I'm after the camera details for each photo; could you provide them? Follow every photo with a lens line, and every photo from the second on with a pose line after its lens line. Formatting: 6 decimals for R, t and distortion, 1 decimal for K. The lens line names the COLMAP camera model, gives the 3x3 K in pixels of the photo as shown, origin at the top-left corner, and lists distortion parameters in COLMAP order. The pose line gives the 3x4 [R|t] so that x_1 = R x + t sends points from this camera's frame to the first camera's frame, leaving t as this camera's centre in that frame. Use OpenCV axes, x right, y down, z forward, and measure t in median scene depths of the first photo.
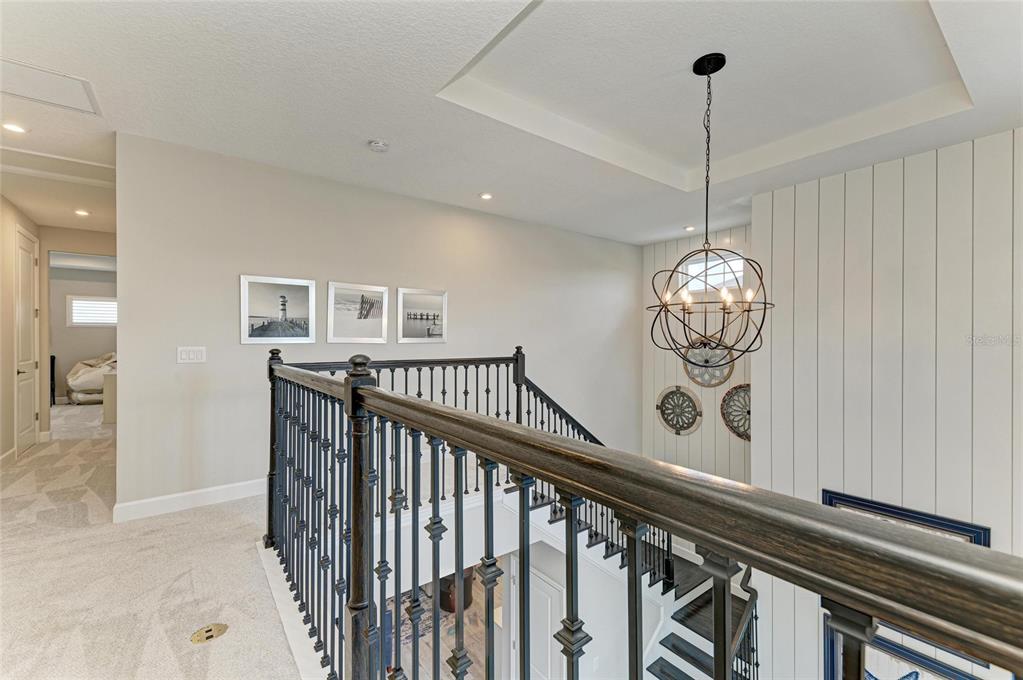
lens RADIAL K [[429.3, 0, 511.5], [0, 429.3, 340.0], [0, 0, 1]] dist [0.000739, 0.000080]
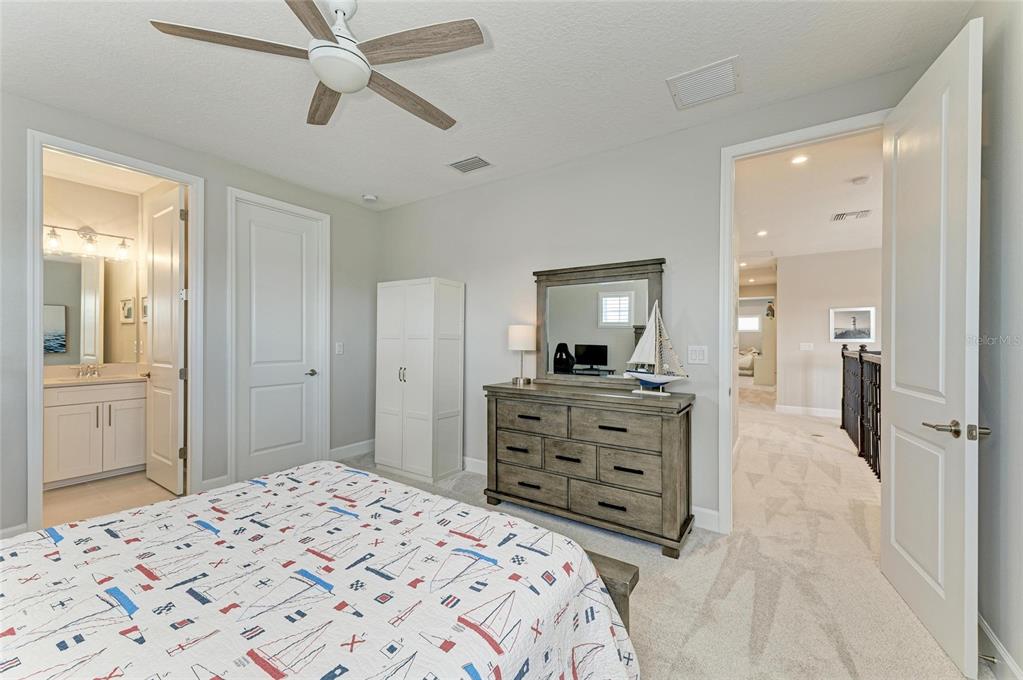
lens RADIAL K [[403.2, 0, 511.5], [0, 403.2, 340.0], [0, 0, 1]] dist [-0.001135, -0.000092]
pose [[0.321389, 0.000697, -0.946947, 0.708404], [-0.001190, 0.999999, 0.000332, 0.000384], [0.946947, 0.001020, 0.321390, -1.068157]]
